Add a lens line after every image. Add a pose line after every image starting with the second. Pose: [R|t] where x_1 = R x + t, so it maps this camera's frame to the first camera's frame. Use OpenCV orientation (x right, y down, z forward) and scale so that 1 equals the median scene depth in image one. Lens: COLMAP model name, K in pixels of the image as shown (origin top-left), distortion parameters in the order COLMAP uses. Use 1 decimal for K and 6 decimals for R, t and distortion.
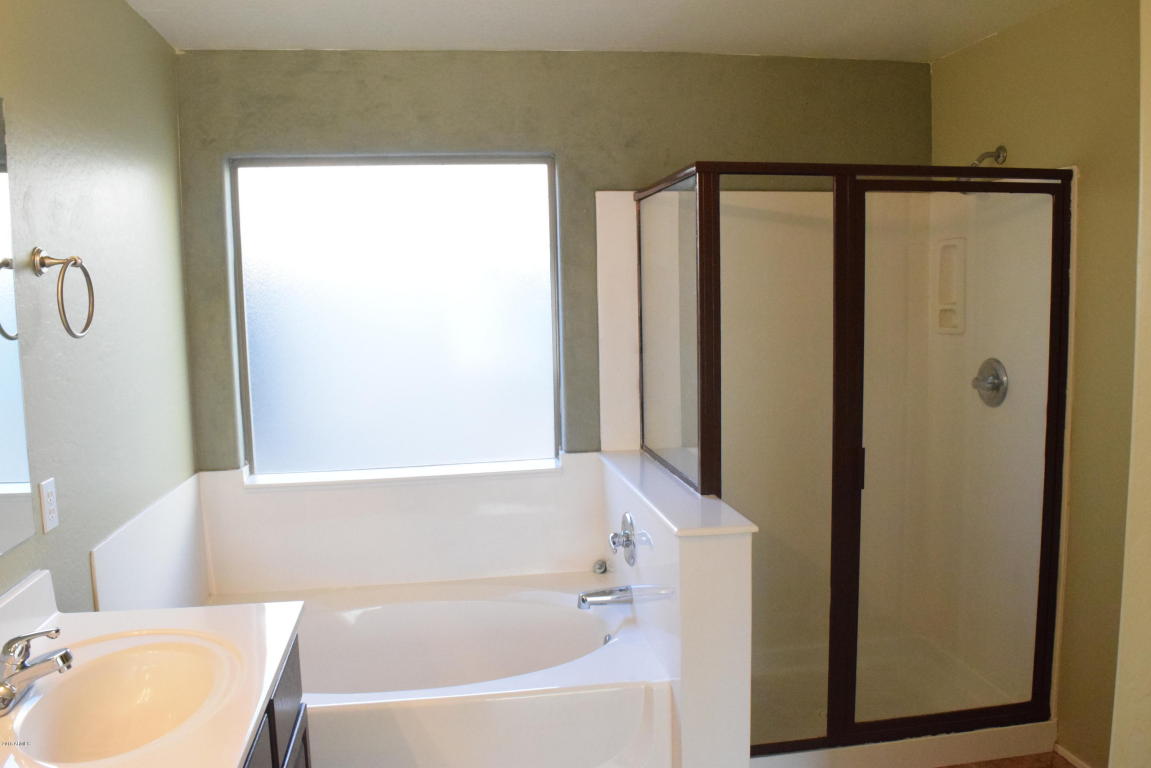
lens RADIAL K [[905.8, 0, 576.0], [0, 905.8, 380.4], [0, 0, 1]] dist [-0.088592, 0.003278]
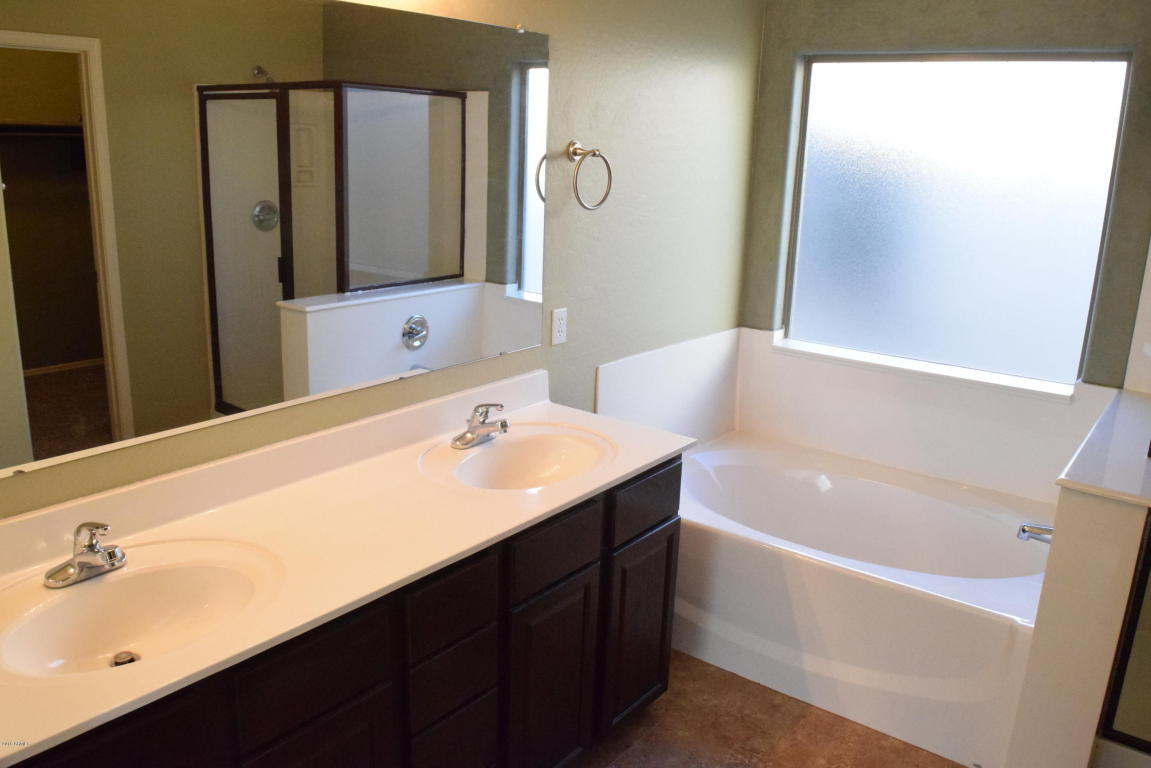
lens RADIAL K [[905.8, 0, 572.6], [0, 905.8, 387.0], [0, 0, 1]] dist [-0.088592, 0.003278]
pose [[0.681229, 0.231107, -0.694634, 0.385608], [-0.119183, 0.971215, 0.206244, -0.057184], [0.722304, -0.057711, 0.689164, 0.001231]]
